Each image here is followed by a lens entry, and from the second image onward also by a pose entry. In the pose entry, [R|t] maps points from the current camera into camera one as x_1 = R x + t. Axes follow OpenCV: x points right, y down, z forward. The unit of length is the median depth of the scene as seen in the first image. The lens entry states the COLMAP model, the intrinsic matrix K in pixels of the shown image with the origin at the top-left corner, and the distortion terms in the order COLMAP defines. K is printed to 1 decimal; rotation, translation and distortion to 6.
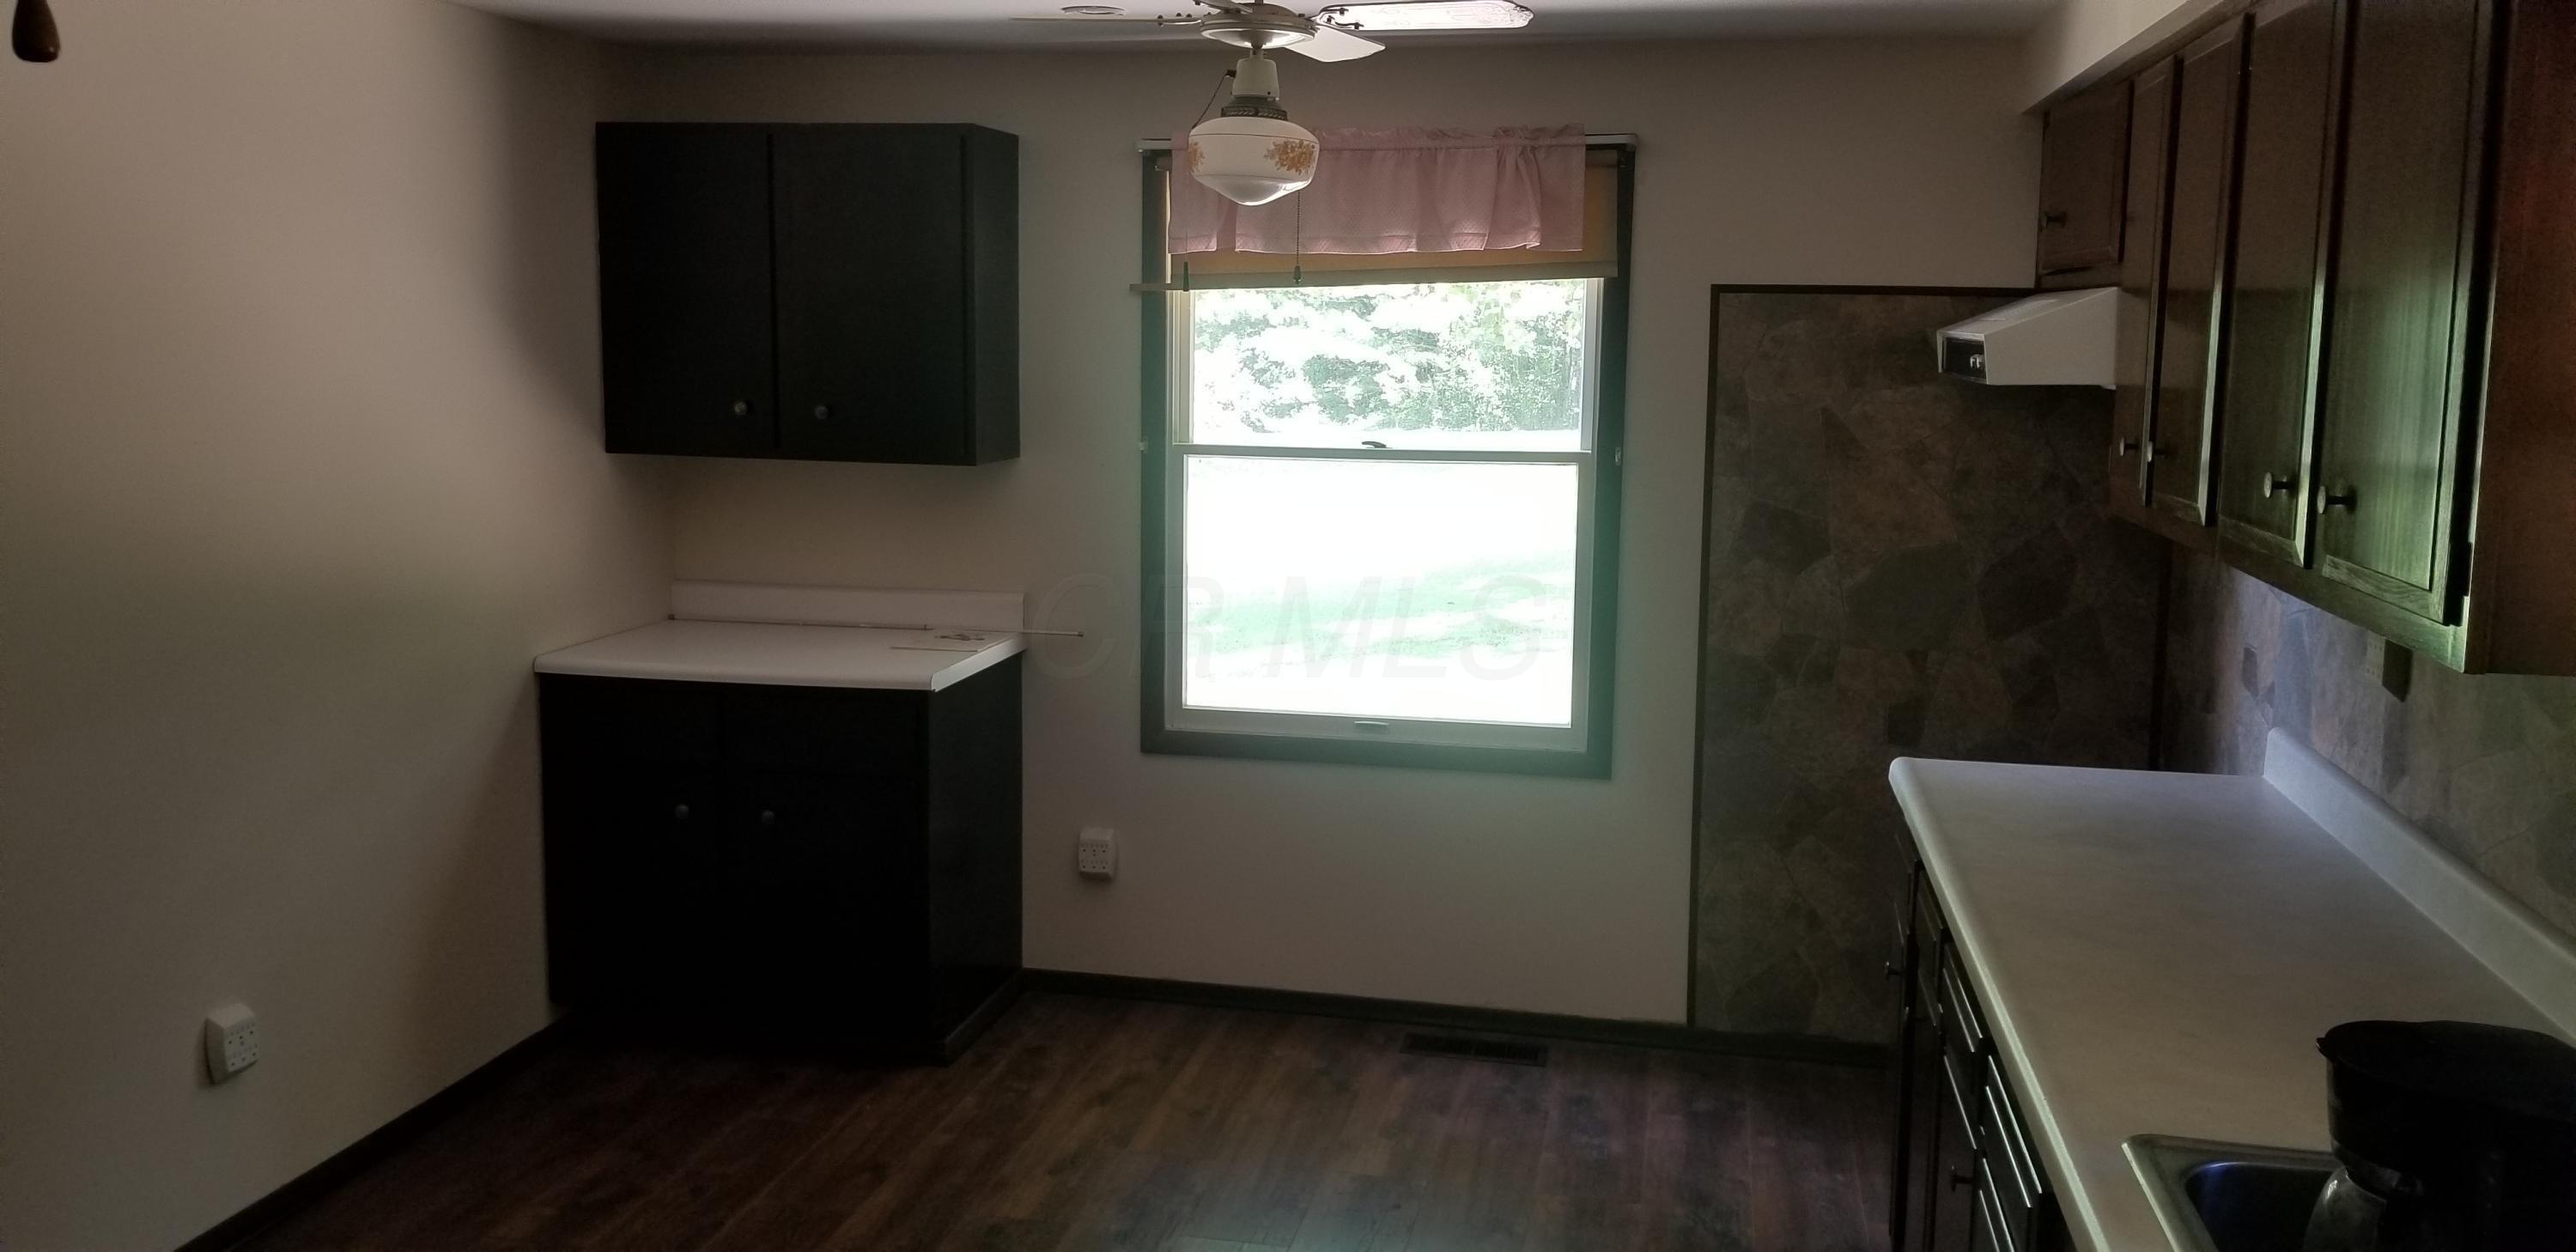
lens RADIAL K [[2022.3, 0, 1286.2], [0, 2022.3, 565.4], [0, 0, 1]] dist [0.071653, -0.000364]
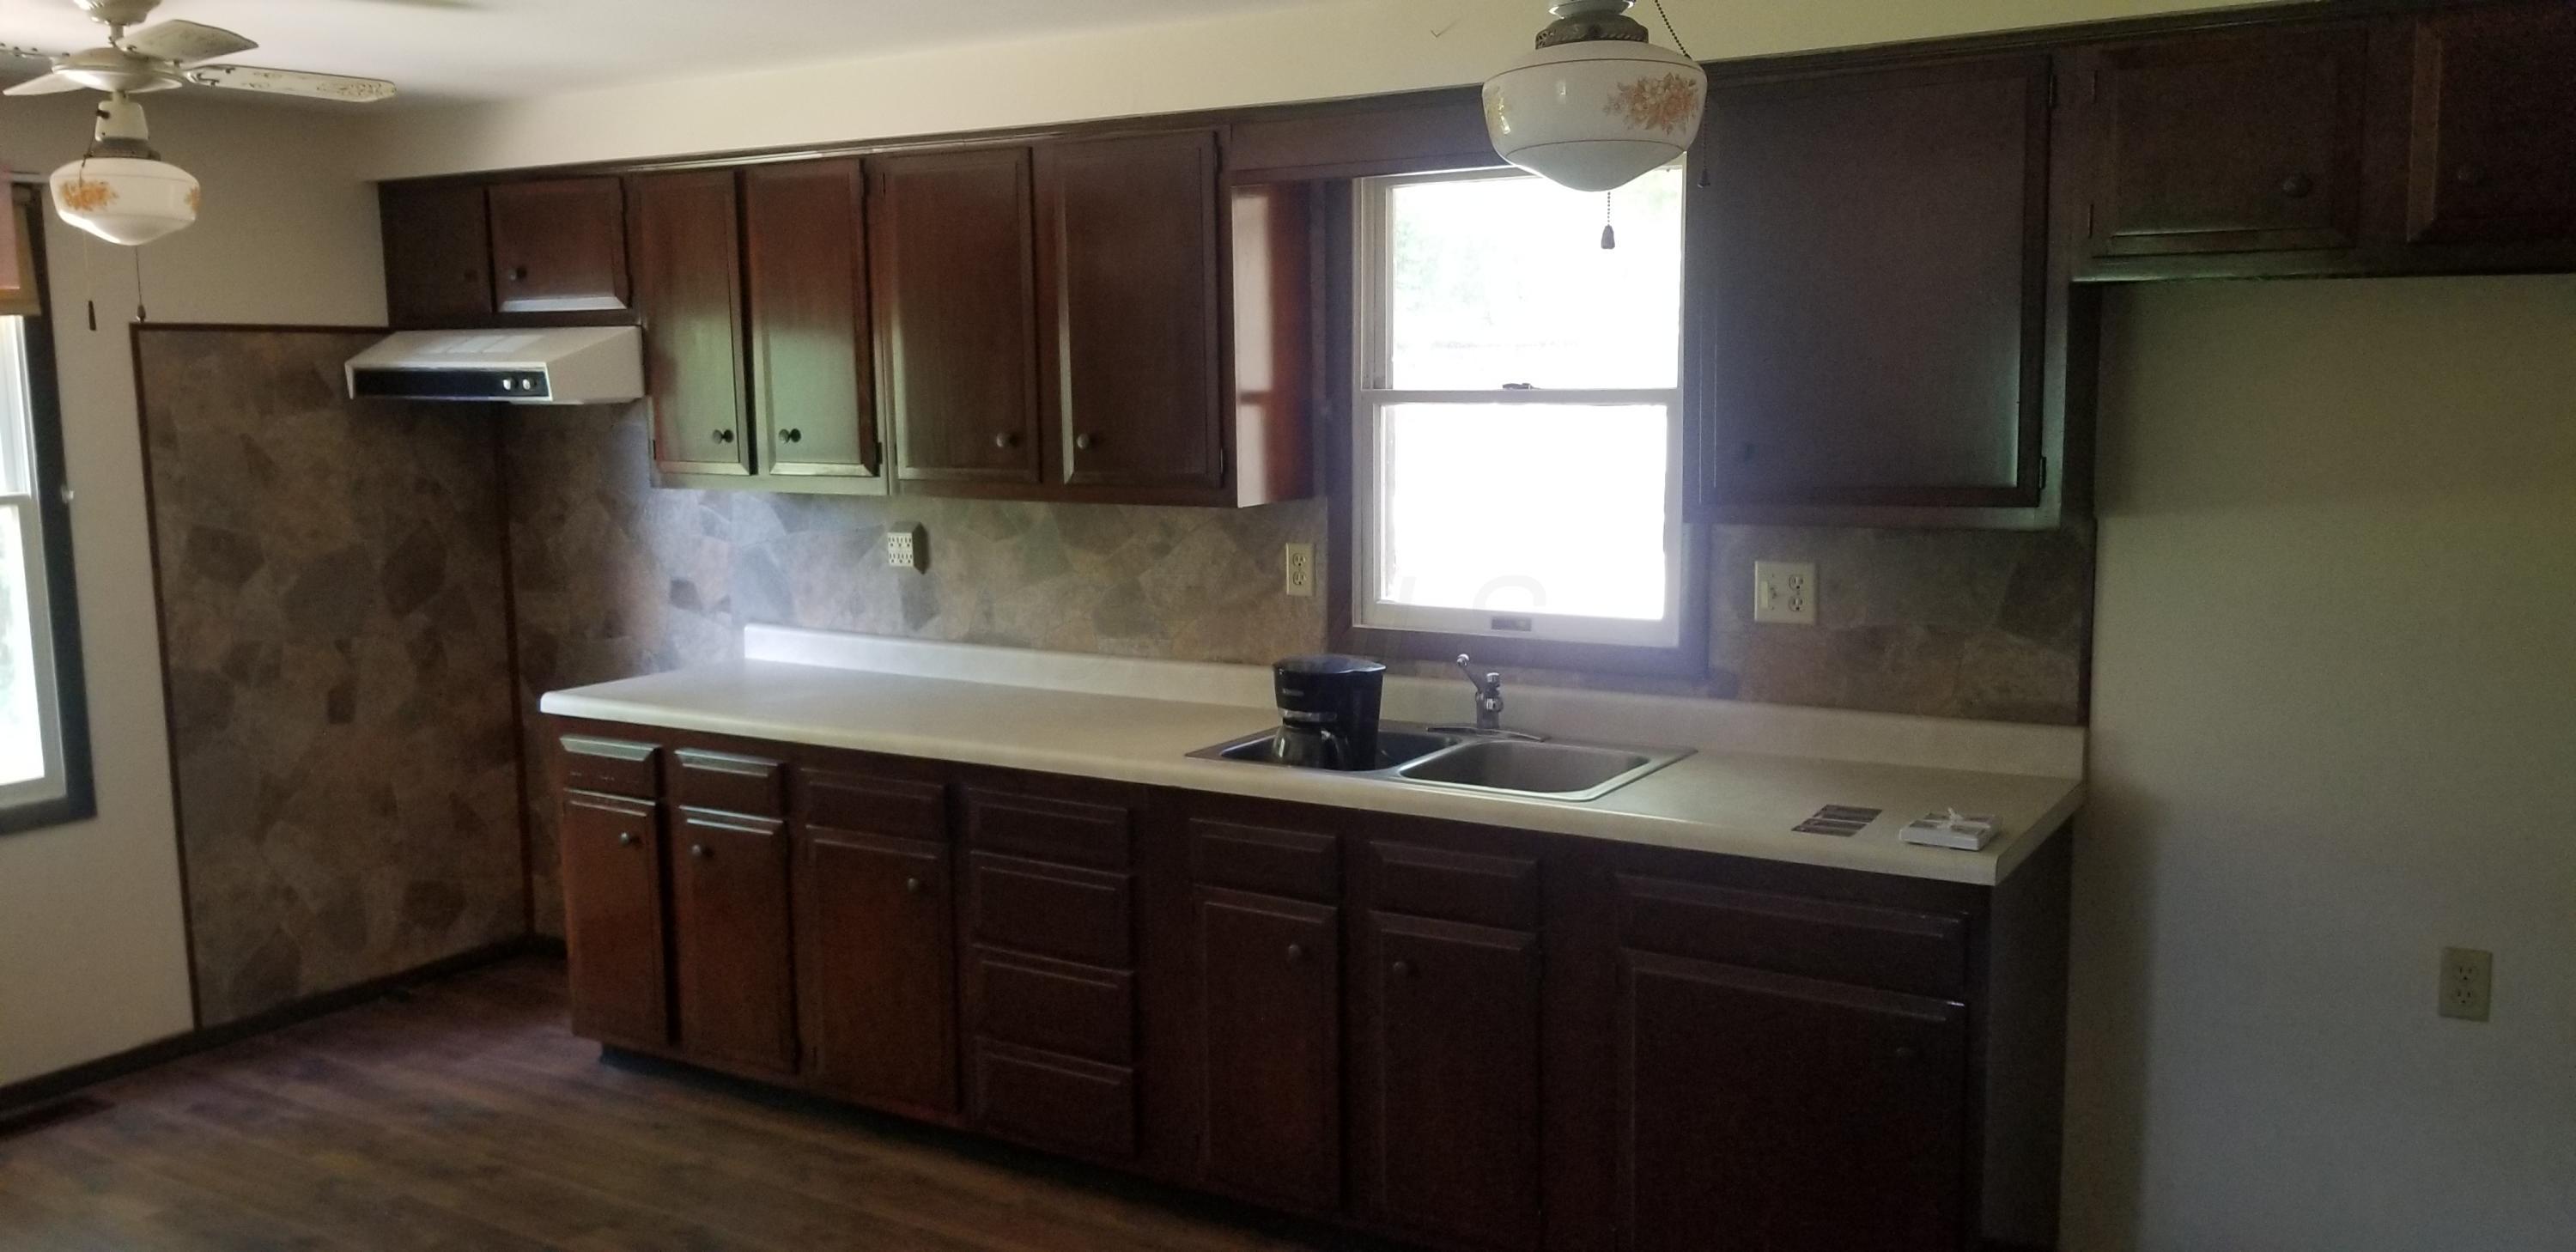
lens RADIAL K [[2039.7, 0, 1288.0], [0, 2039.7, 626.0], [0, 0, 1]] dist [-0.002306, -0.004444]
pose [[0.338471, -0.140519, 0.930425, -0.585975], [0.128350, 0.986440, 0.102287, -0.015260], [-0.932182, 0.084799, 0.351917, 0.089706]]
